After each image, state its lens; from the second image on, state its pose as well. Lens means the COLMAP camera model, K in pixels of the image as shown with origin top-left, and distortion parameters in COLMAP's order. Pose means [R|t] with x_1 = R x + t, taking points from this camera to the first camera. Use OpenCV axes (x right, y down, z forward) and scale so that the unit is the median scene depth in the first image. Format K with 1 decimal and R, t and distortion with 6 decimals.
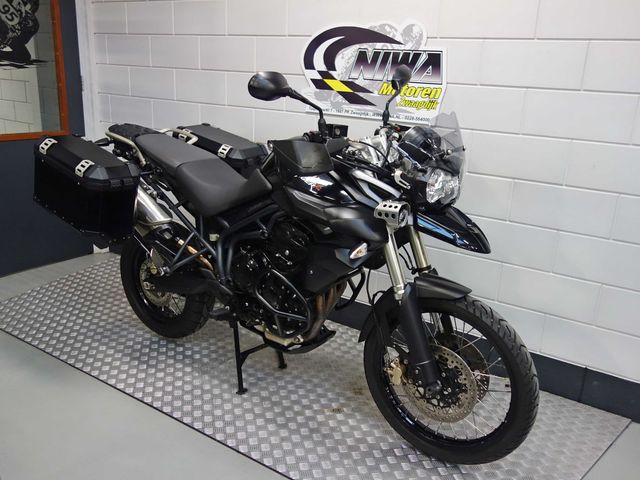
lens RADIAL K [[563.6, 0, 317.5], [0, 563.6, 241.2], [0, 0, 1]] dist [0.014295, -0.026696]
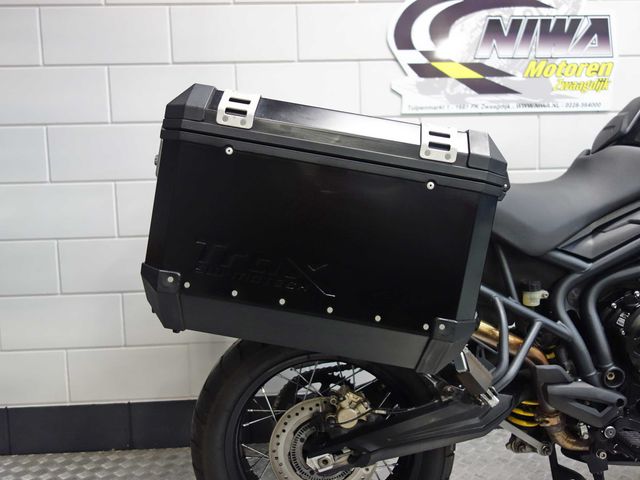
lens RADIAL K [[563.6, 0, 324.3], [0, 563.6, 244.8], [0, 0, 1]] dist [0.014295, -0.026696]
pose [[0.792268, -0.129935, 0.596178, -0.576981], [0.238955, 0.965094, -0.107210, -0.040656], [-0.561437, 0.227398, 0.795662, 0.653222]]
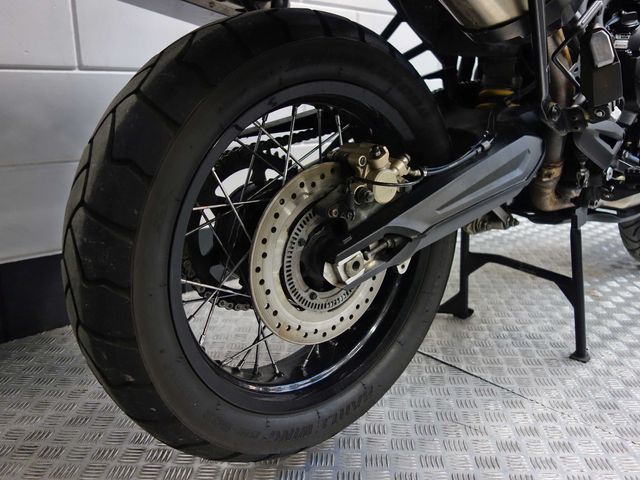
lens RADIAL K [[563.6, 0, 318.3], [0, 563.6, 240.2], [0, 0, 1]] dist [0.014295, -0.026696]
pose [[0.234376, -0.302969, 0.923730, -0.574000], [0.284069, 0.930069, 0.232972, 0.002838], [-0.929716, 0.207800, 0.304050, 0.995663]]
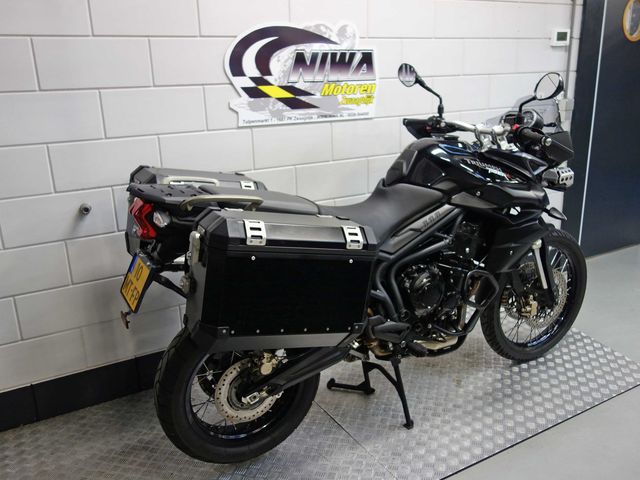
lens RADIAL K [[563.6, 0, 322.5], [0, 563.6, 243.6], [0, 0, 1]] dist [0.014295, -0.026696]
pose [[0.427988, -0.320833, 0.844922, -0.846846], [0.304463, 0.931409, 0.199450, -0.227194], [-0.850957, 0.171885, 0.496313, 0.583804]]
